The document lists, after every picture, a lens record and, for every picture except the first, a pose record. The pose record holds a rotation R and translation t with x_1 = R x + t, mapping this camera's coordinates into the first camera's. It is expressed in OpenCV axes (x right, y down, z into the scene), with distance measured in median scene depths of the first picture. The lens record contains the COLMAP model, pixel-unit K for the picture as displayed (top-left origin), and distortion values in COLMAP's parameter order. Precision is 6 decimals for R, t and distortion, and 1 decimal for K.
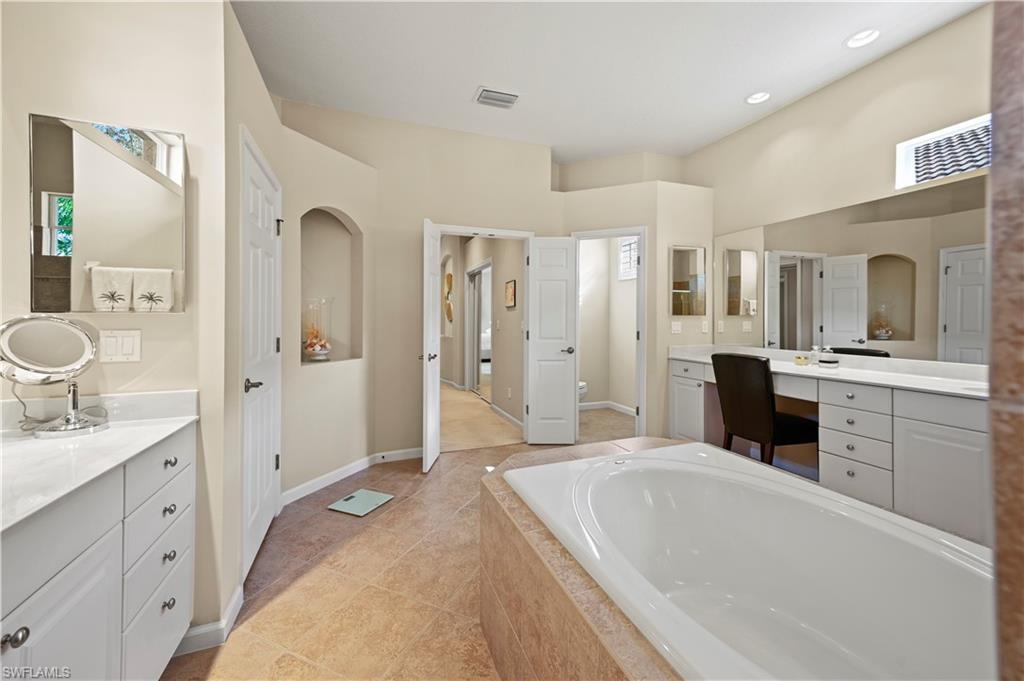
lens RADIAL K [[401.8, 0, 511.6], [0, 401.8, 319.1], [0, 0, 1]] dist [0.016904, 0.000295]
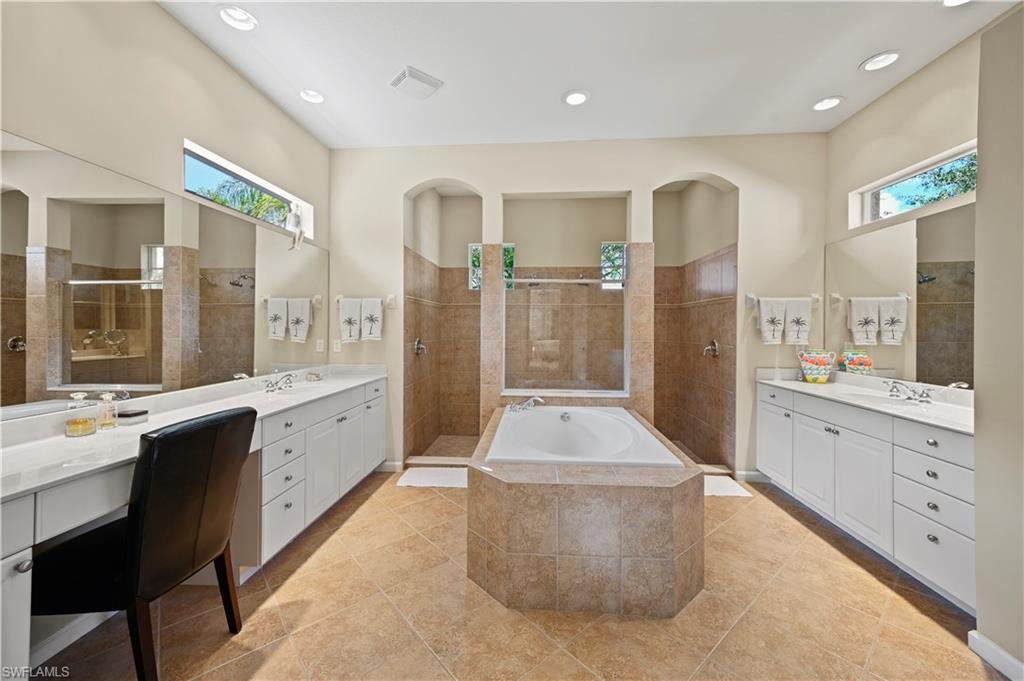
lens RADIAL K [[400.5, 0, 511.0], [0, 400.5, 334.8], [0, 0, 1]] dist [0.015827, 0.000162]
pose [[-0.911267, -0.007970, 0.411738, -0.034581], [-0.001972, 0.999886, 0.014990, -0.042085], [-0.411810, 0.012848, -0.911179, 2.057784]]
